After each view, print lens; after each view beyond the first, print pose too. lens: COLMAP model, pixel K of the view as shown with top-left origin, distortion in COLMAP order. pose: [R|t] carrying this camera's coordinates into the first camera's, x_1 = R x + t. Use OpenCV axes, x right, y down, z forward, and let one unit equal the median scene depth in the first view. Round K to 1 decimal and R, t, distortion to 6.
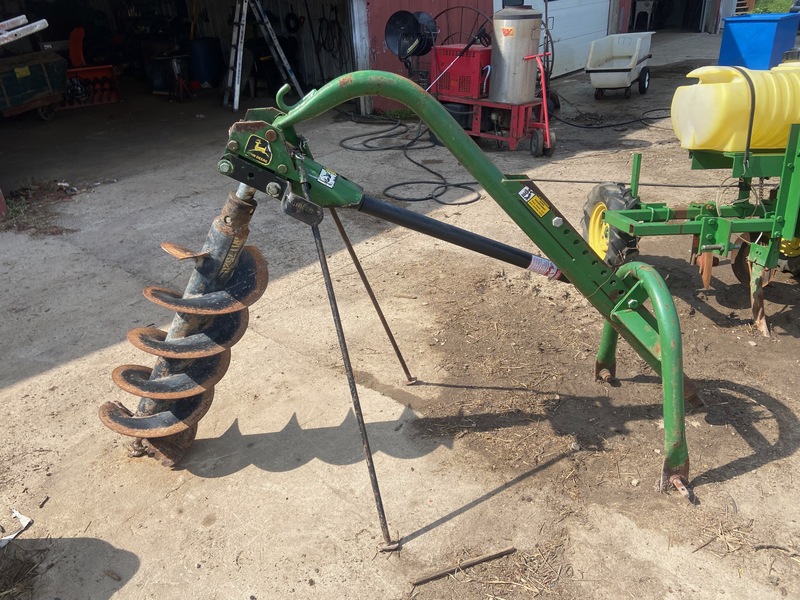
lens RADIAL K [[603.3, 0, 391.4], [0, 603.3, 296.2], [0, 0, 1]] dist [0.138432, -0.173129]
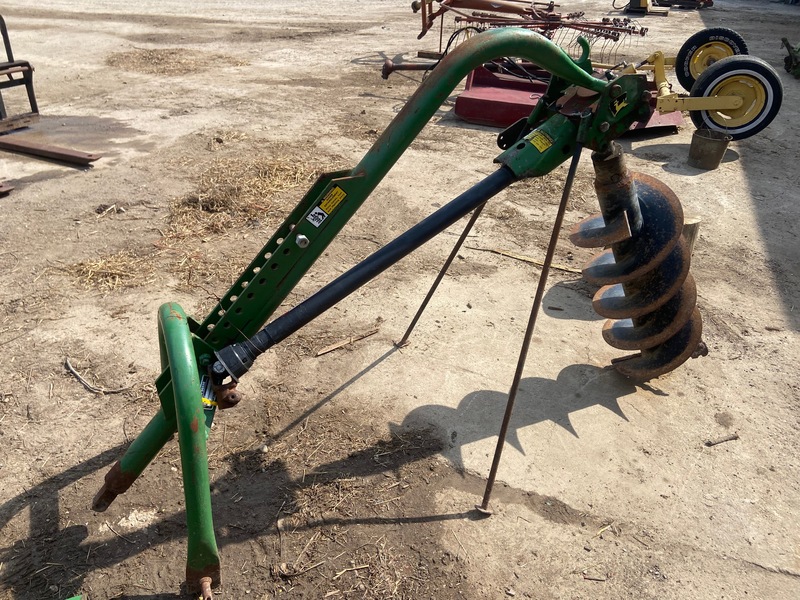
lens RADIAL K [[603.3, 0, 391.4], [0, 603.3, 296.2], [0, 0, 1]] dist [0.138432, -0.173129]
pose [[-0.930193, 0.192873, -0.312317, 0.360957], [-0.165233, 0.539750, 0.825450, -0.664905], [0.327780, 0.819433, -0.470203, 1.294966]]
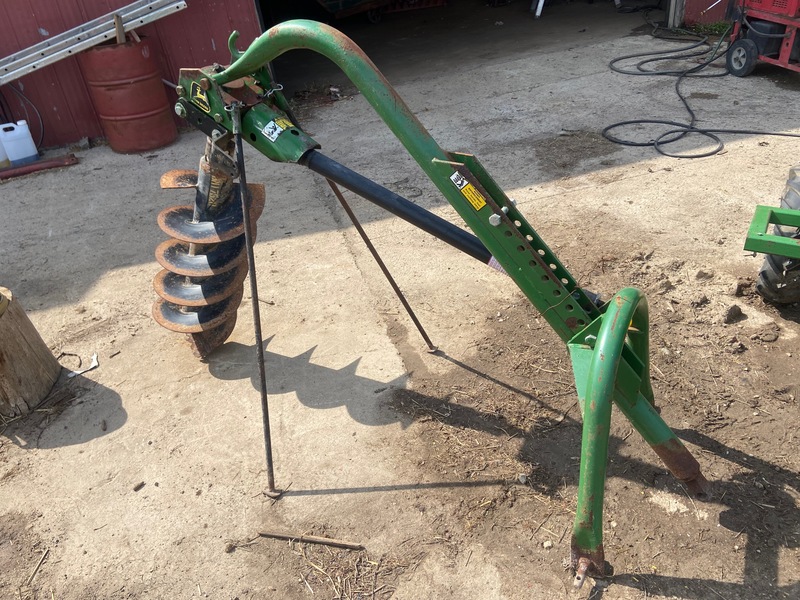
lens RADIAL K [[603.9, 0, 393.4], [0, 603.9, 296.2], [0, 0, 1]] dist [0.124344, -0.140470]
pose [[0.839459, 0.253469, -0.480690, 0.491808], [-0.181243, 0.964500, 0.192068, -0.132179], [0.512309, -0.074111, 0.855598, 0.189882]]
